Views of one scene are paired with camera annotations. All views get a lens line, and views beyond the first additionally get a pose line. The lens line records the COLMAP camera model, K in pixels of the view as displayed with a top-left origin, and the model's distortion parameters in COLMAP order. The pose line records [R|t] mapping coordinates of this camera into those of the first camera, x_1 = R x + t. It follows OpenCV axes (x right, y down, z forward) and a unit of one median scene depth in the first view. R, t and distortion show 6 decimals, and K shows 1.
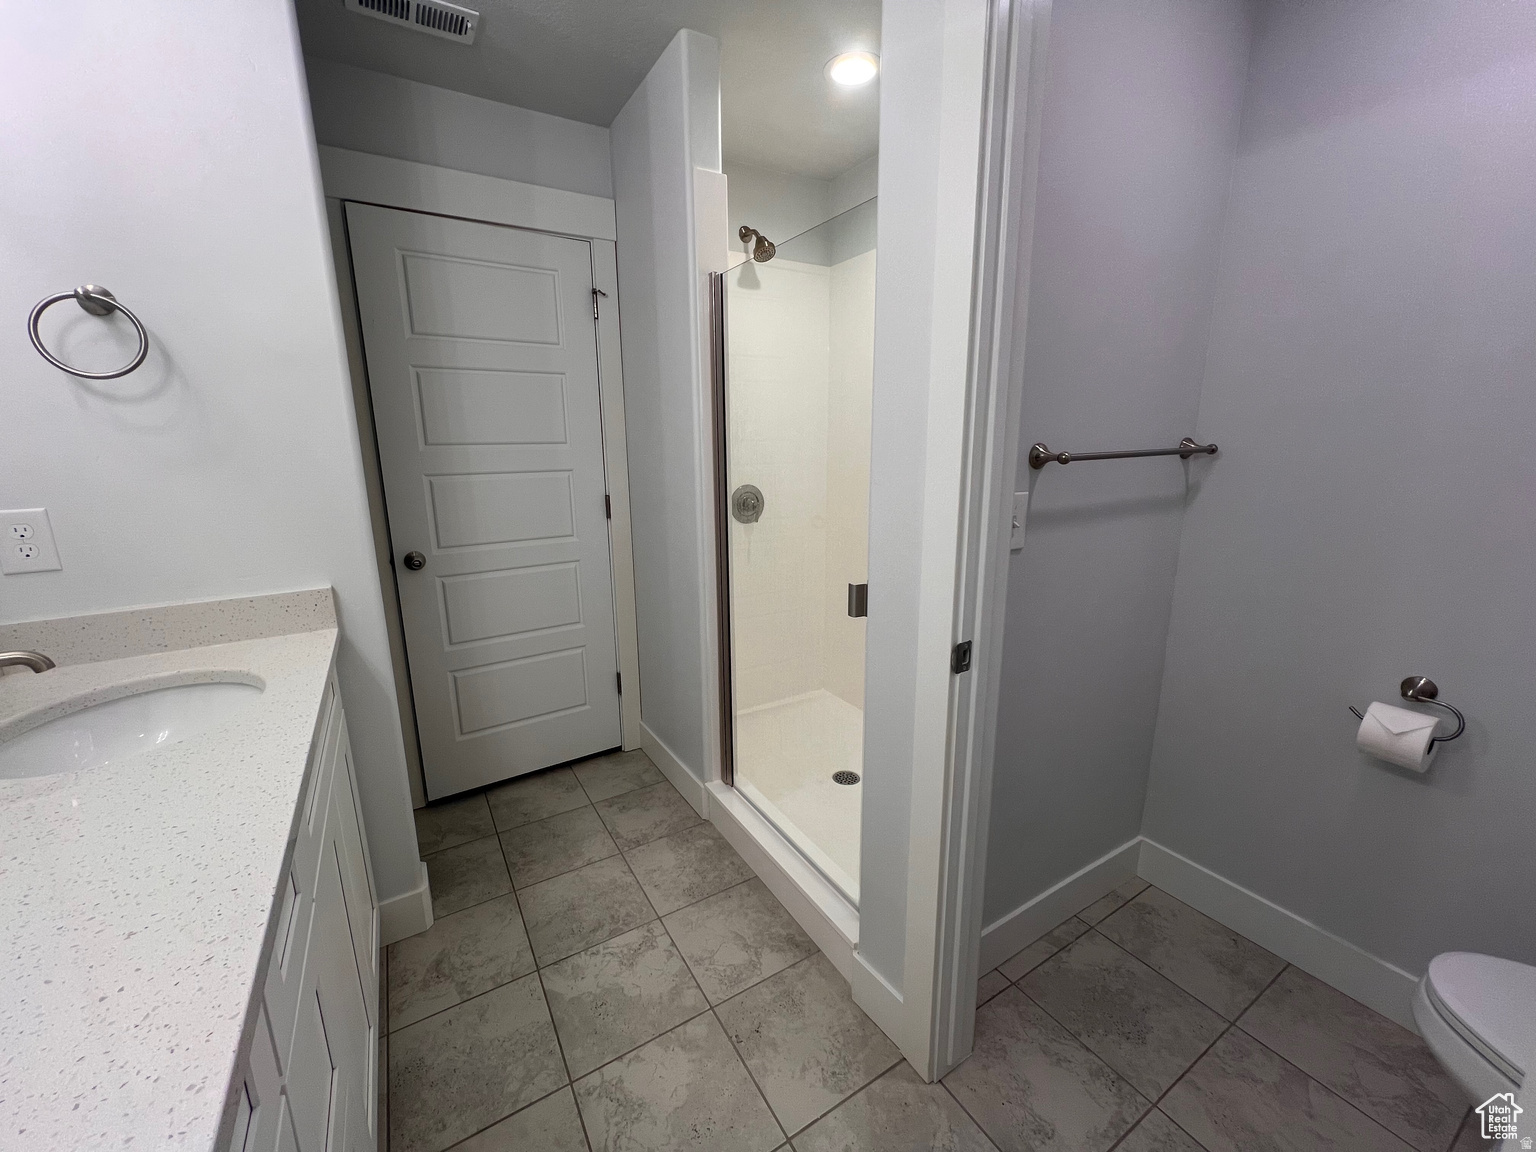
lens RADIAL K [[616.2, 0, 759.2], [0, 616.2, 571.8], [0, 0, 1]] dist [-0.001765, 0.000793]
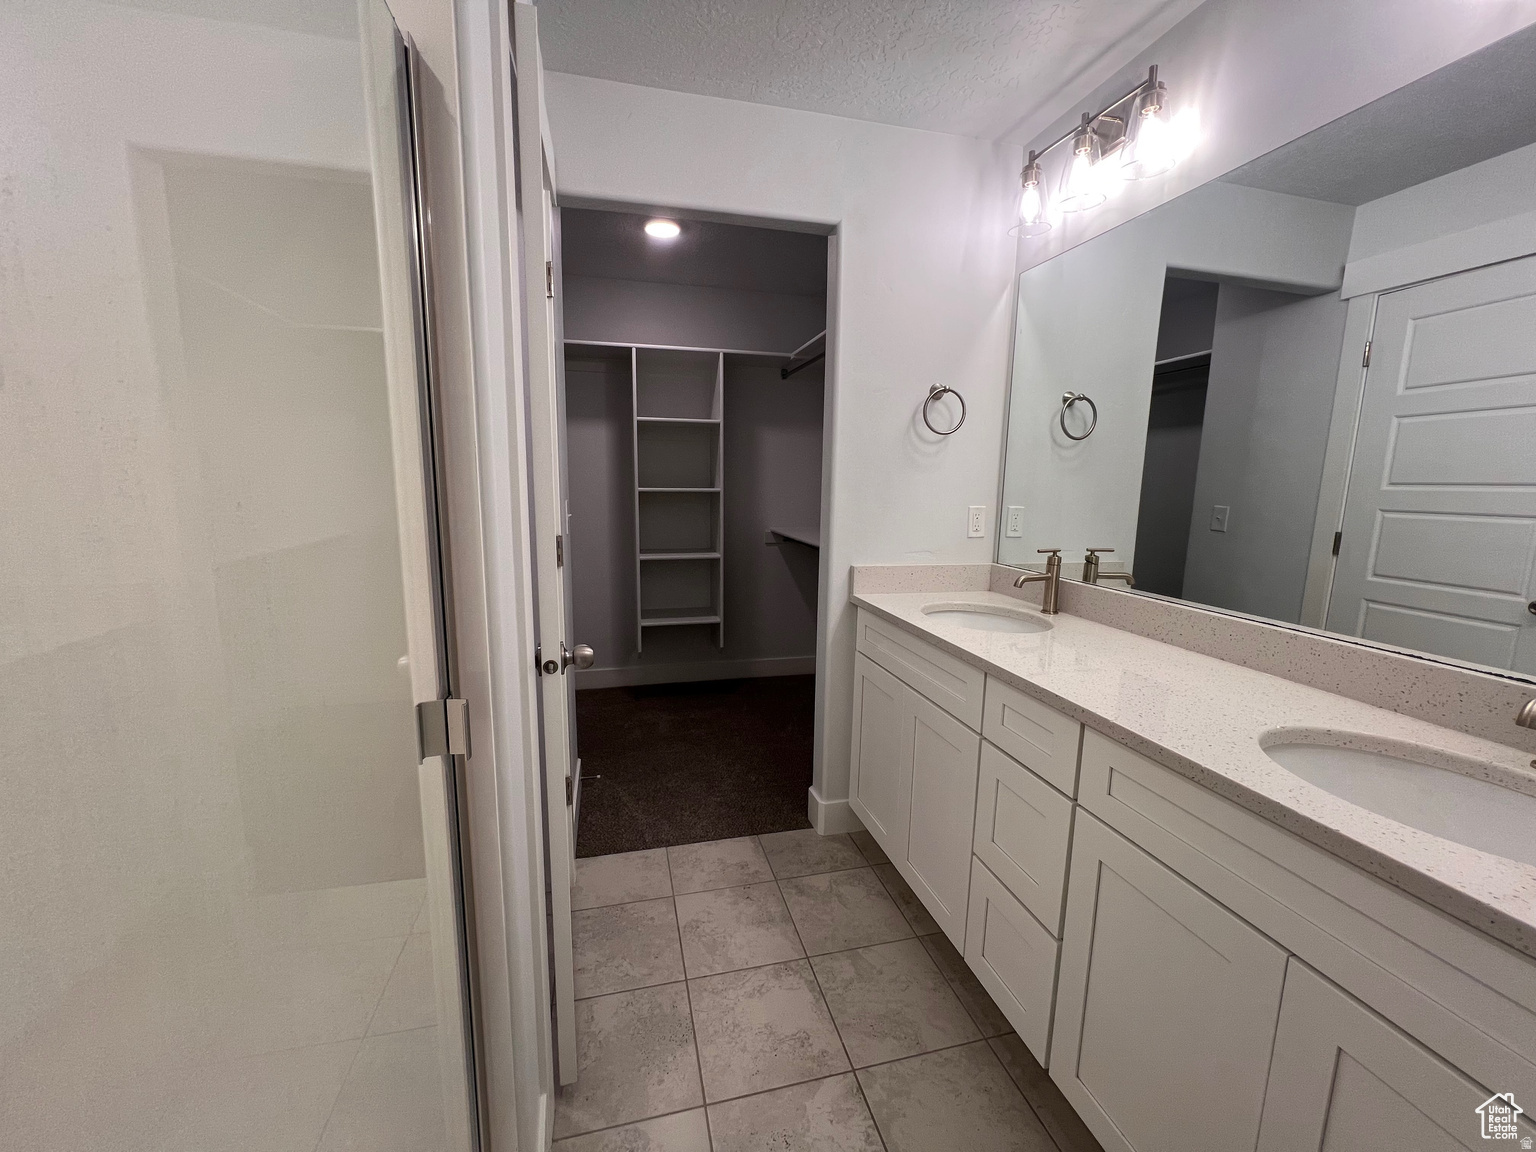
lens RADIAL K [[616.2, 0, 757.0], [0, 616.2, 577.3], [0, 0, 1]] dist [-0.001765, 0.000793]
pose [[-0.953358, -0.048157, 0.297974, -0.241225], [0.060677, 0.936463, 0.345478, -0.239414], [-0.295679, 0.347444, -0.889863, 1.228639]]
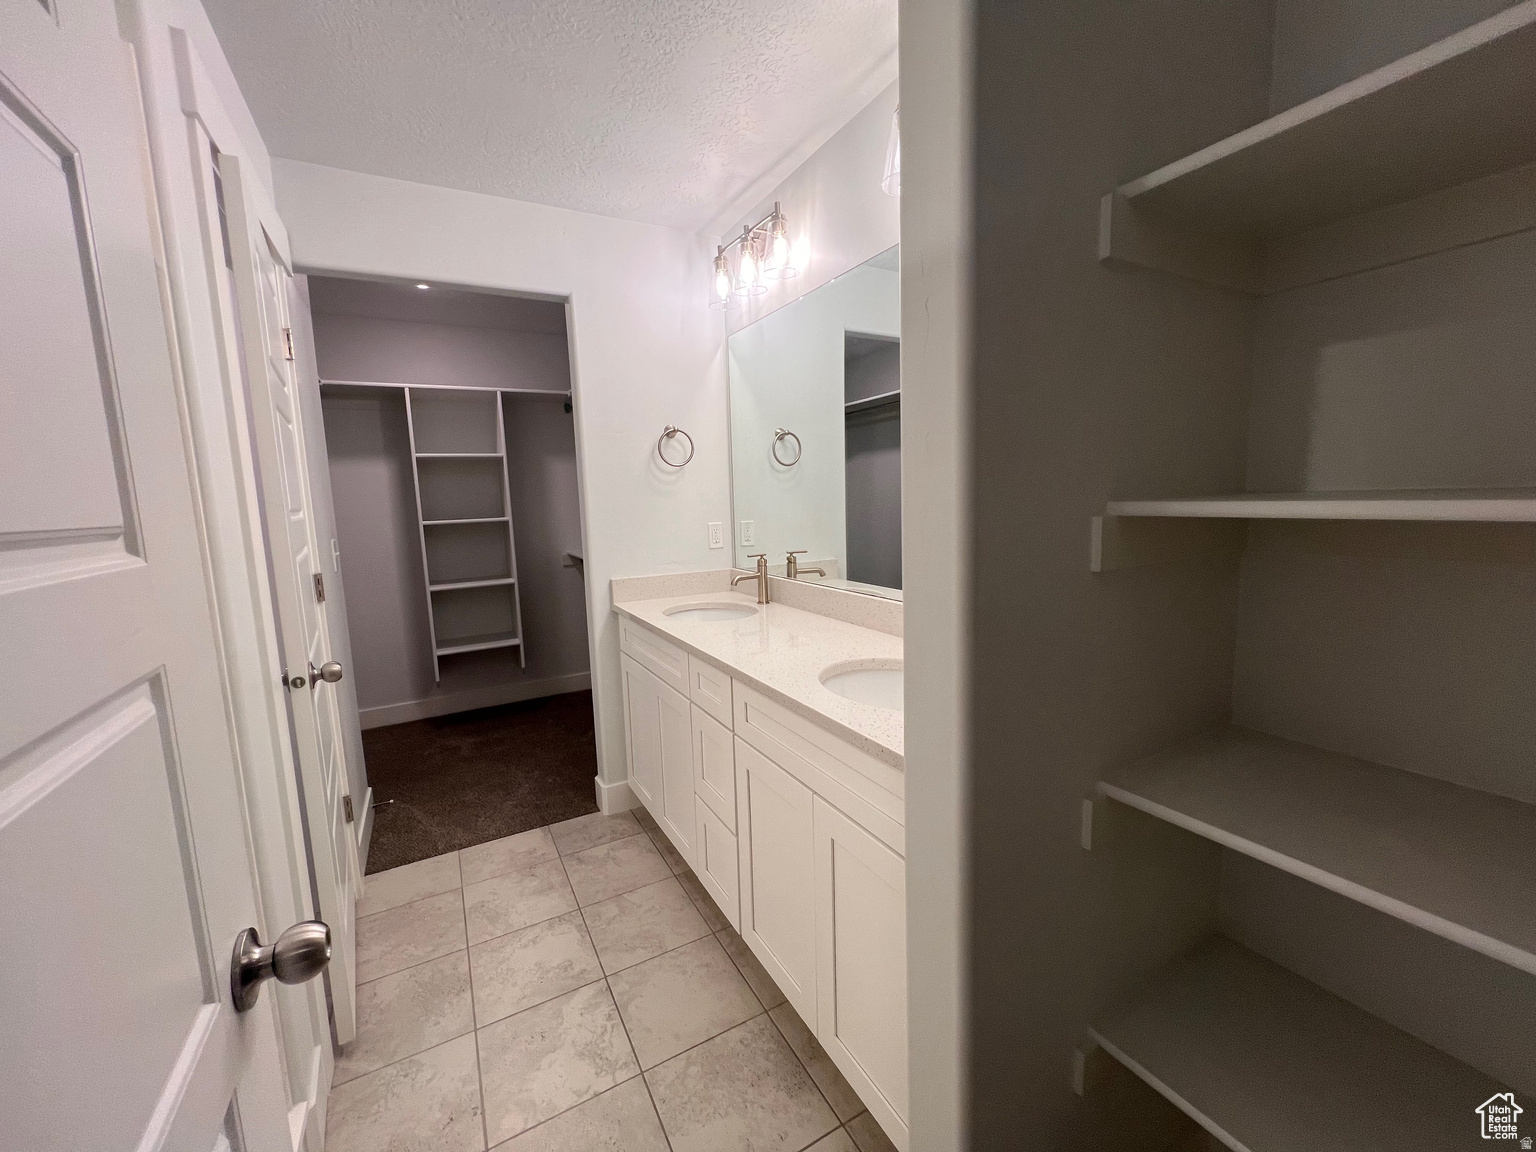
lens RADIAL K [[616.2, 0, 758.2], [0, 616.2, 577.3], [0, 0, 1]] dist [-0.001765, 0.000793]
pose [[-0.997931, 0.039251, 0.050913, -0.502461], [0.054029, 0.941251, 0.333357, -0.299720], [-0.034837, 0.335418, -0.941425, 1.441763]]
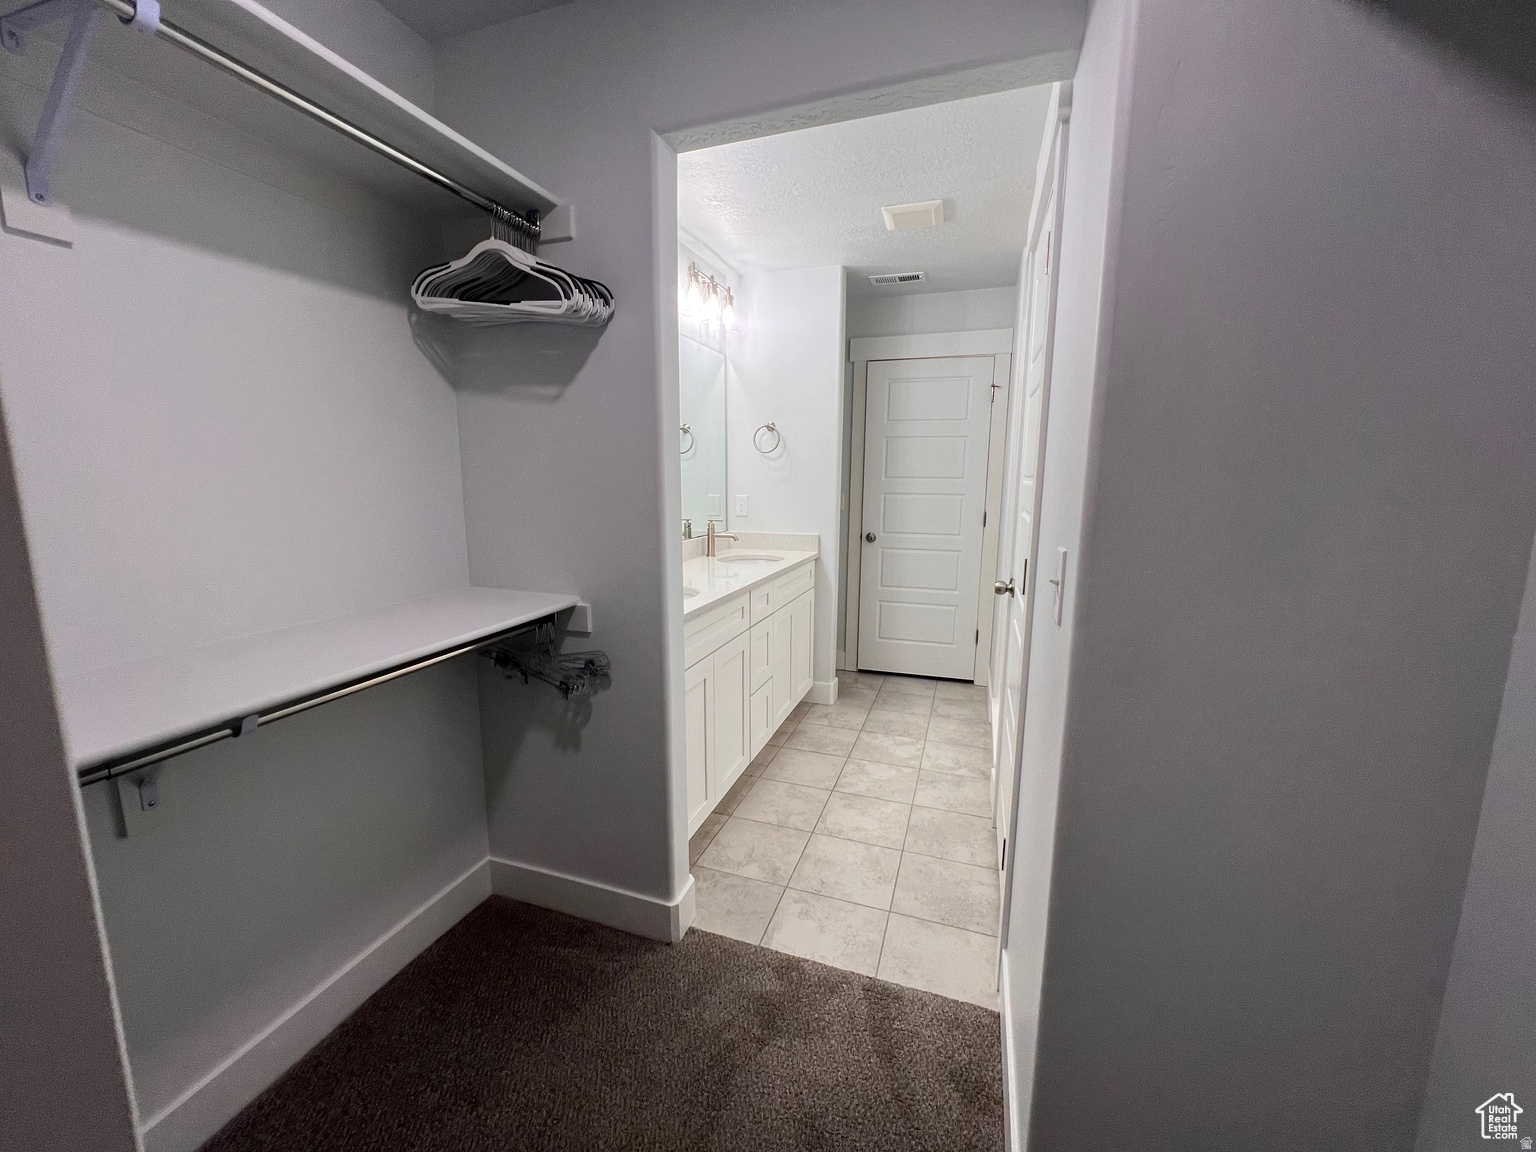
lens RADIAL K [[616.2, 0, 759.6], [0, 616.2, 574.4], [0, 0, 1]] dist [-0.001765, 0.000793]
pose [[0.638179, 0.141449, -0.756782, 0.920238], [-0.177808, 0.983482, 0.033879, 0.124148], [0.749074, 0.112940, 0.652789, -0.664724]]
